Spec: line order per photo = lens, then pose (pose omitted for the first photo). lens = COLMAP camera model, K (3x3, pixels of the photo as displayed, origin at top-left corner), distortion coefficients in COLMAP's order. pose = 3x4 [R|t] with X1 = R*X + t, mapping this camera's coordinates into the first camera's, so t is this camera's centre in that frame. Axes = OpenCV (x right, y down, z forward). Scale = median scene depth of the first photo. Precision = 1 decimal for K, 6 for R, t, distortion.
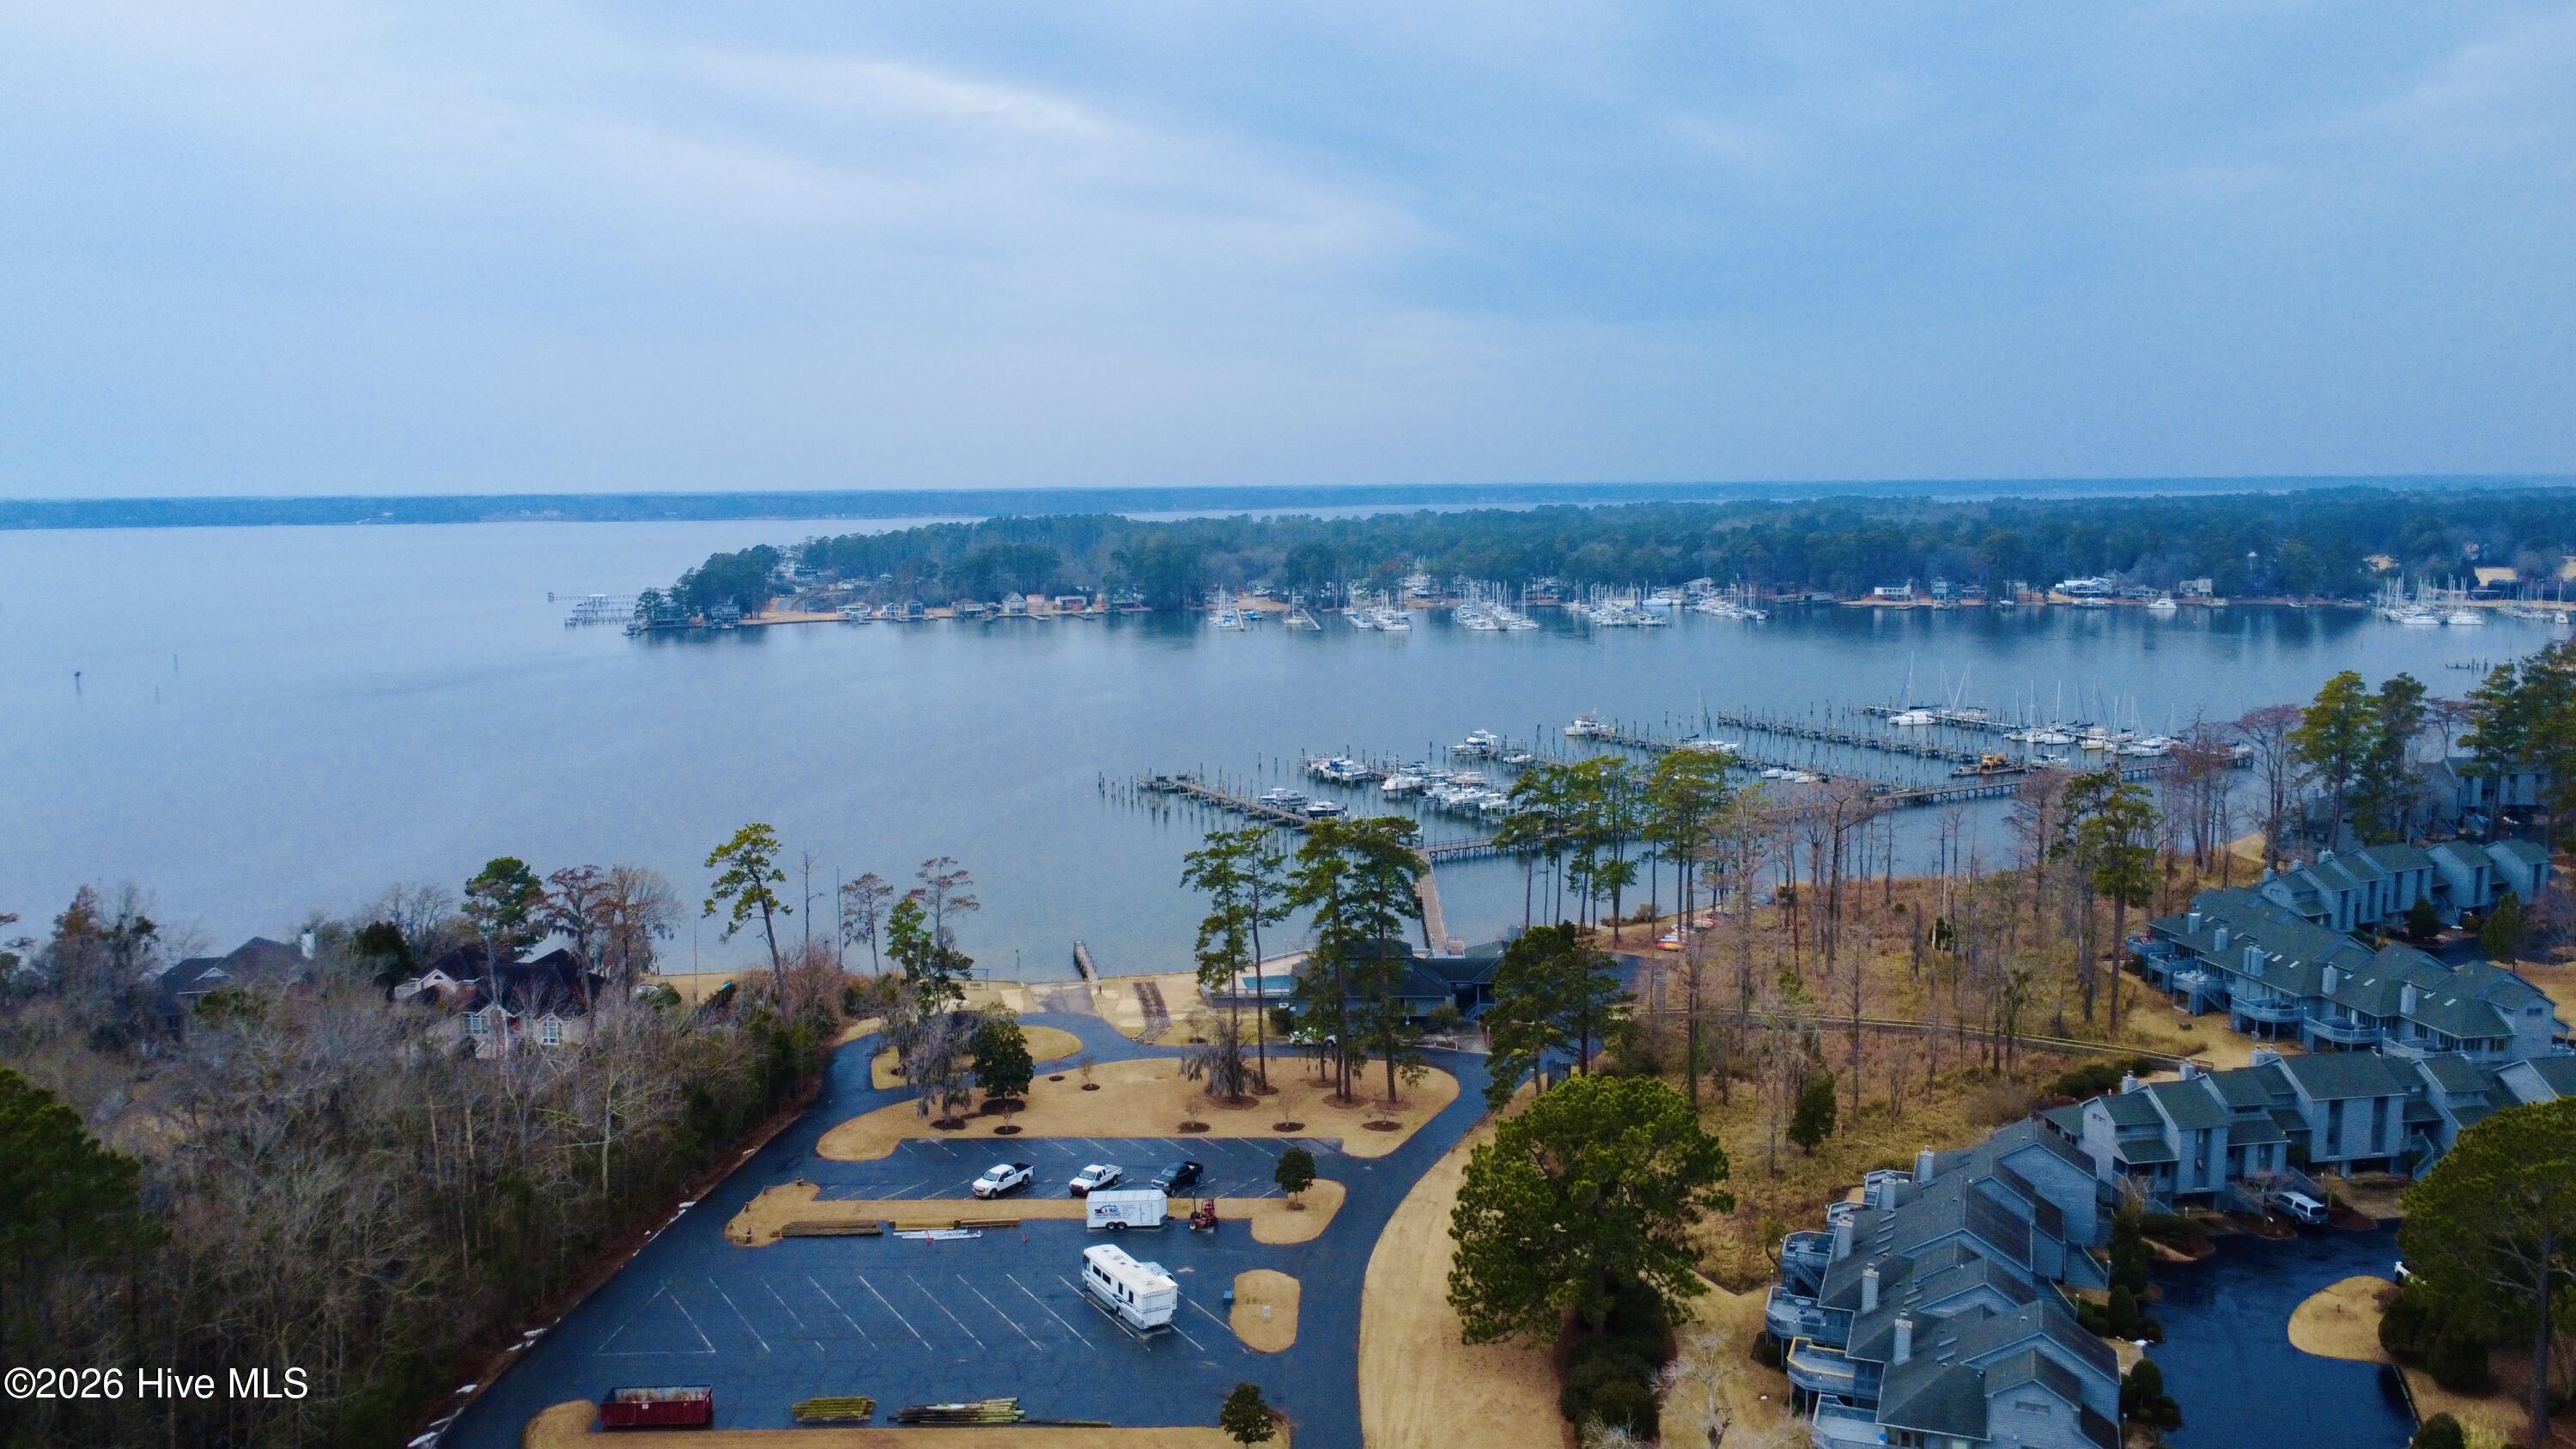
lens RADIAL K [[1948.2, 0, 1431.6], [0, 1948.2, 725.5], [0, 0, 1]] dist [-0.001655, 0.000406]
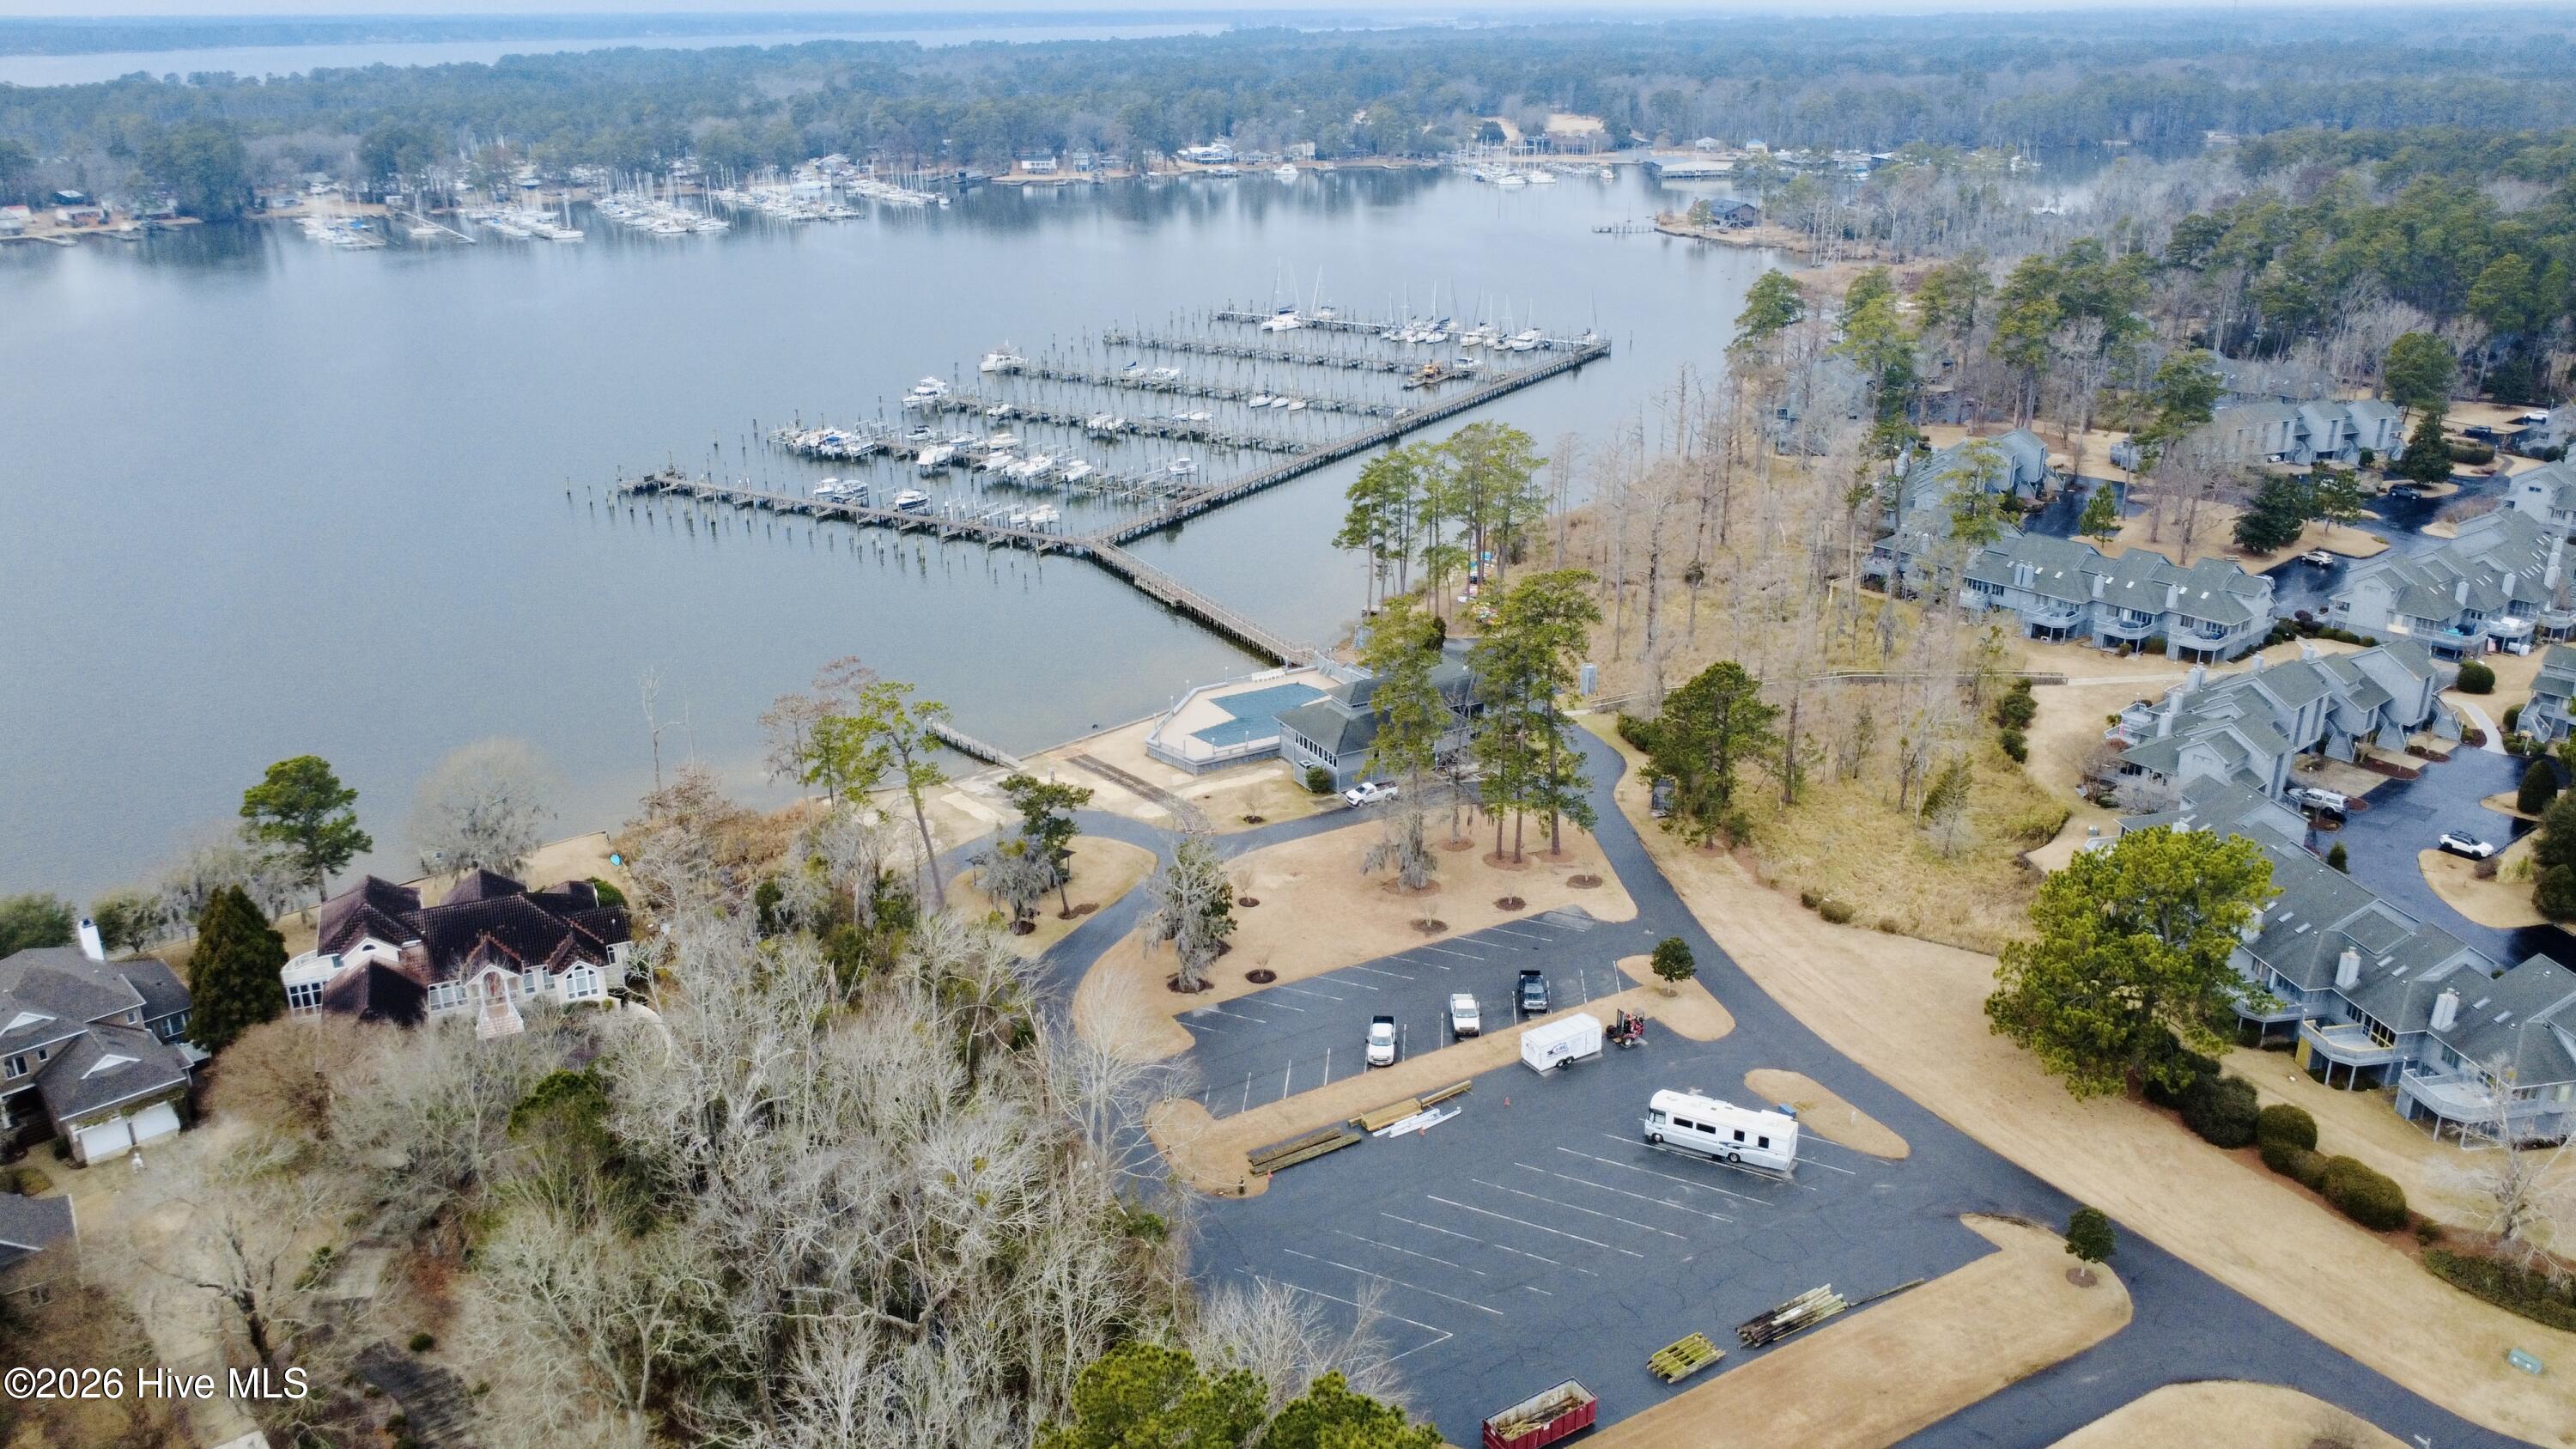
lens RADIAL K [[1925.7, 0, 1288.0], [0, 1925.7, 724.5], [0, 0, 1]] dist [-0.000362, 0.010652]
pose [[0.862284, -0.170176, 0.476977, -0.174959], [0.053034, 0.967015, 0.249136, -0.034322], [-0.503641, -0.189530, 0.842867, 0.082224]]
